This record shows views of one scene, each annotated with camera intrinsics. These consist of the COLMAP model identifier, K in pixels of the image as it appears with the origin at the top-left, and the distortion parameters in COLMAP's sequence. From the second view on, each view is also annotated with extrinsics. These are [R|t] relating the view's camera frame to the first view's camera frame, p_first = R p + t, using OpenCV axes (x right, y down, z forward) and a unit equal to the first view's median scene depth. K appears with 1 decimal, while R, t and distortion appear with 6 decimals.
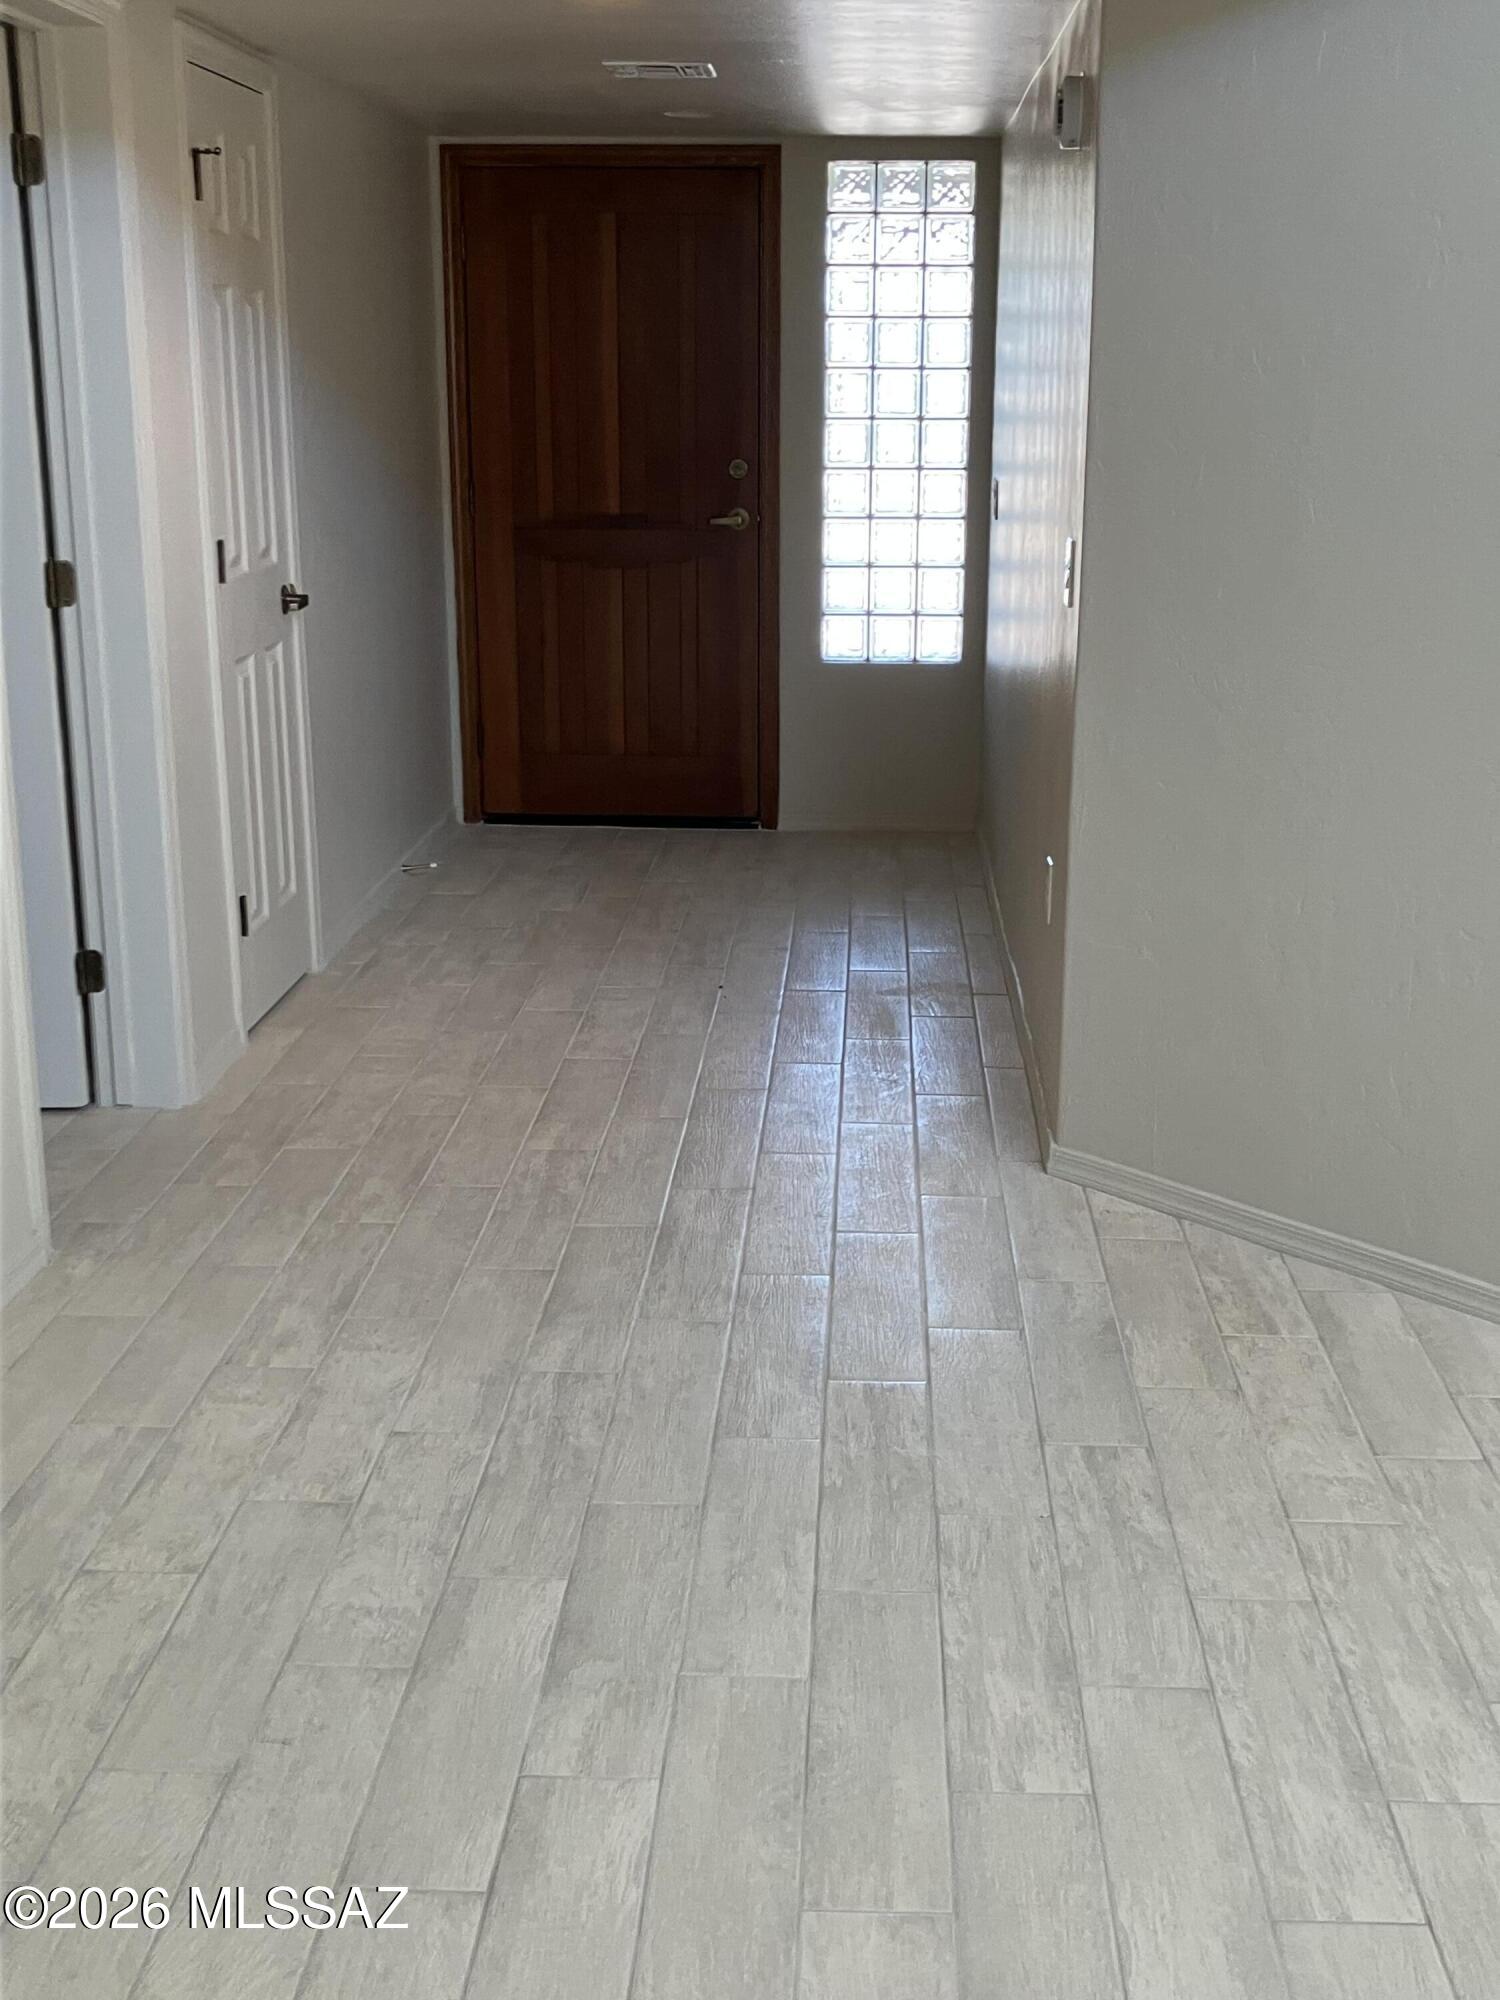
lens RADIAL K [[2262.6, 0, 753.2], [0, 2262.6, 1001.2], [0, 0, 1]] dist [0.015896, 0.000000]
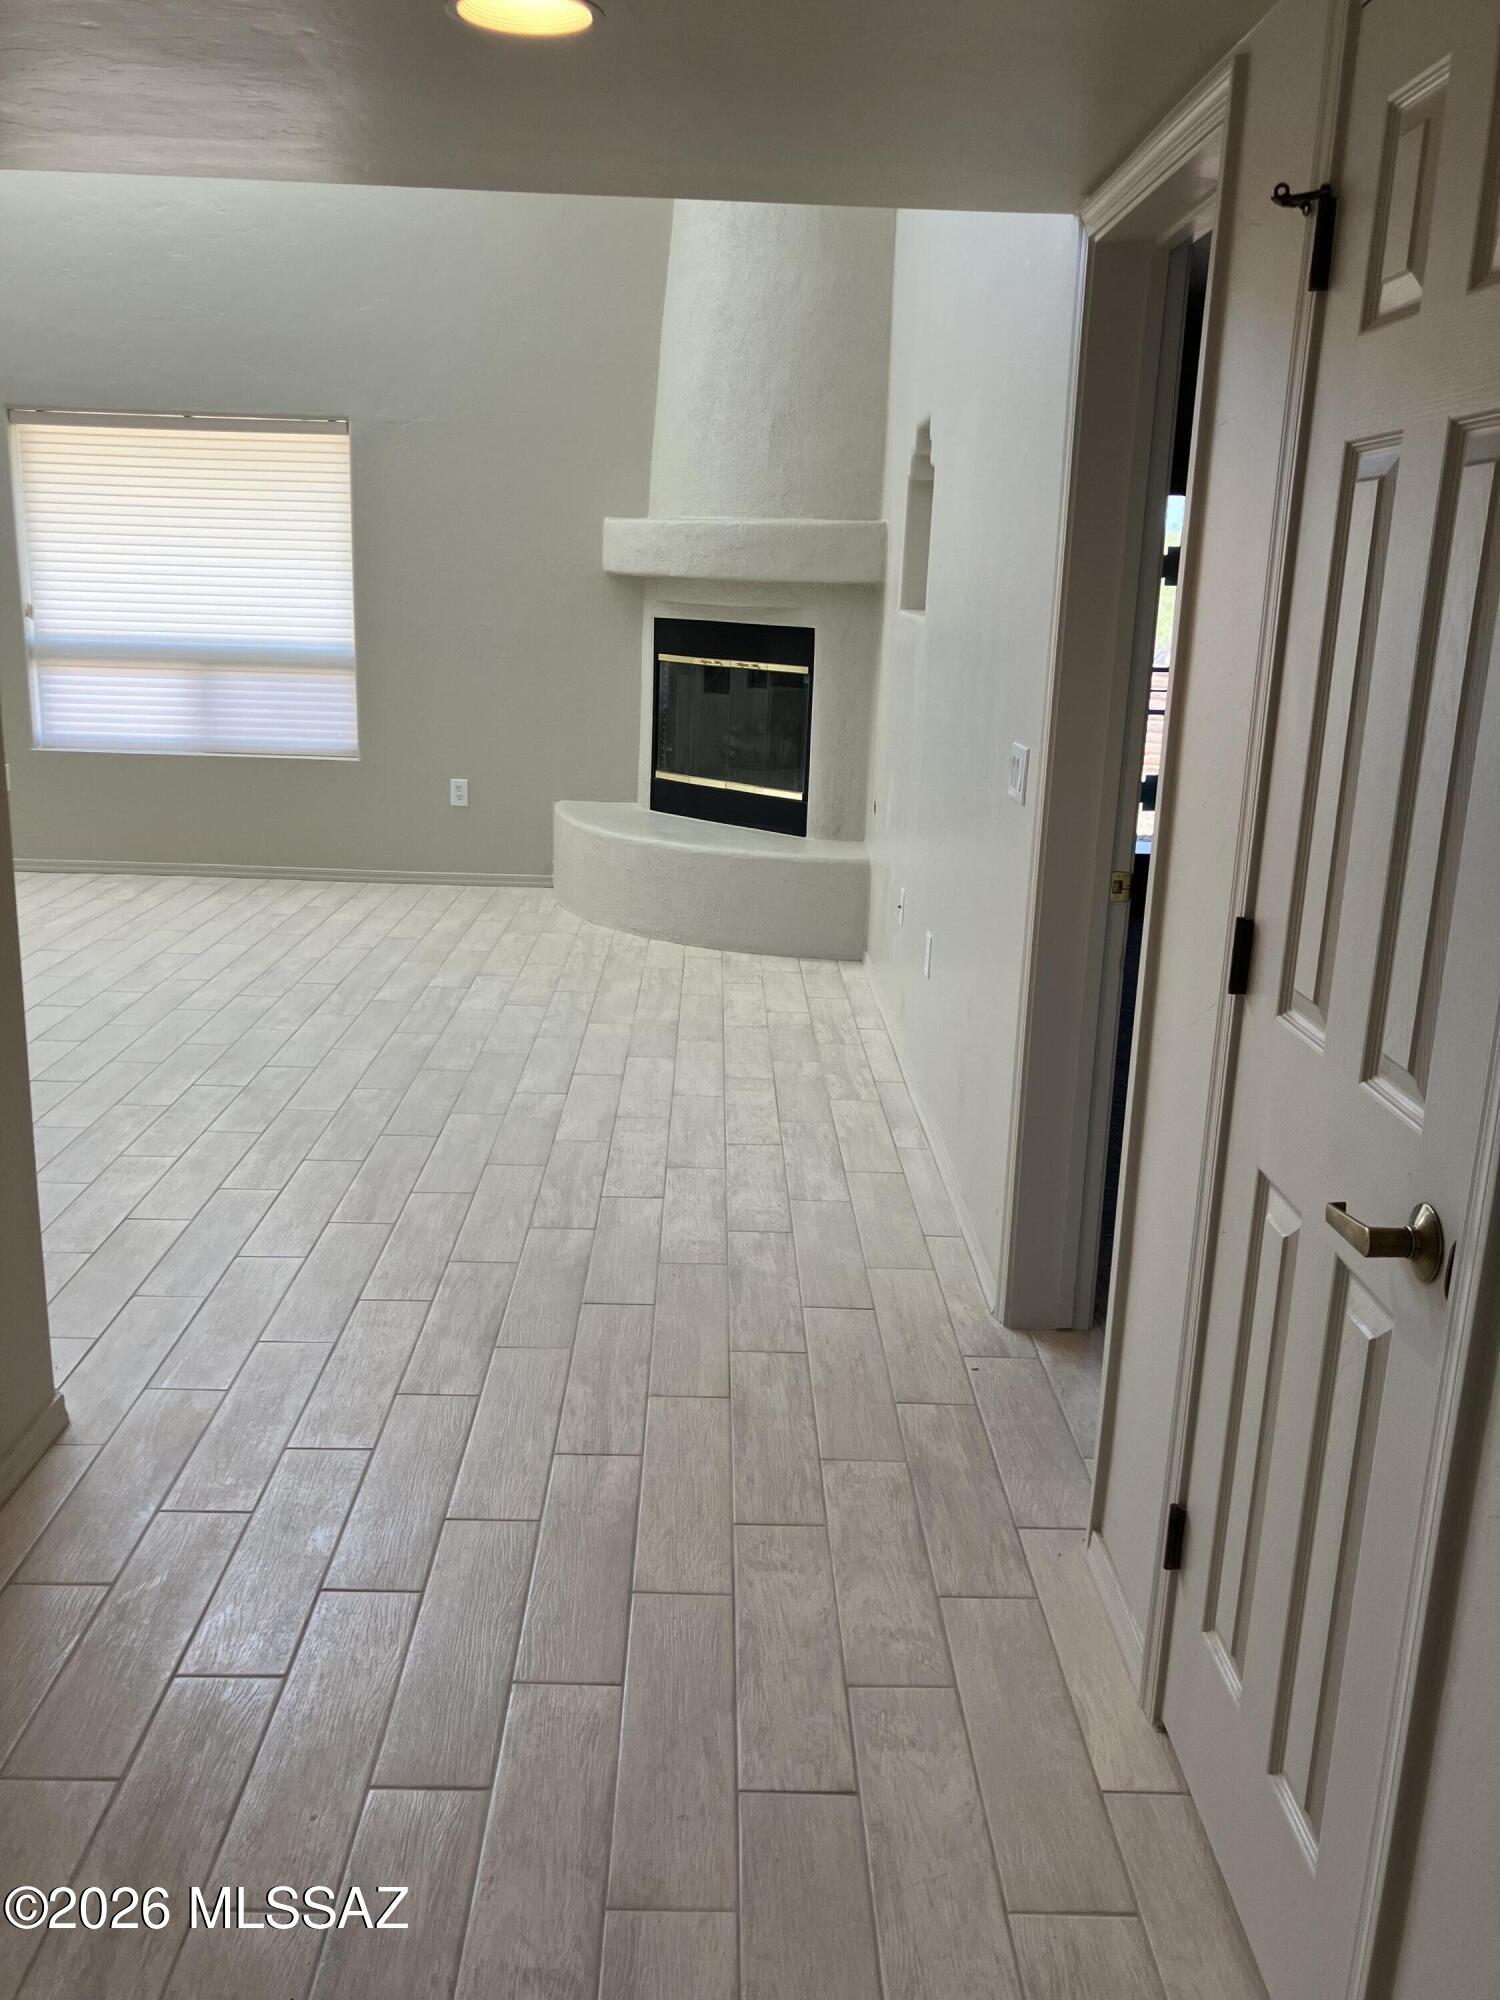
lens RADIAL K [[1648.0, 0, 760.5], [0, 1648.0, 1007.9], [0, 0, 1]] dist [0.027893, -0.033972]
pose [[-0.995914, -0.021385, -0.087737, -0.122821], [-0.062618, 0.863583, 0.500303, -0.582254], [0.065070, 0.503753, -0.861393, 2.062884]]
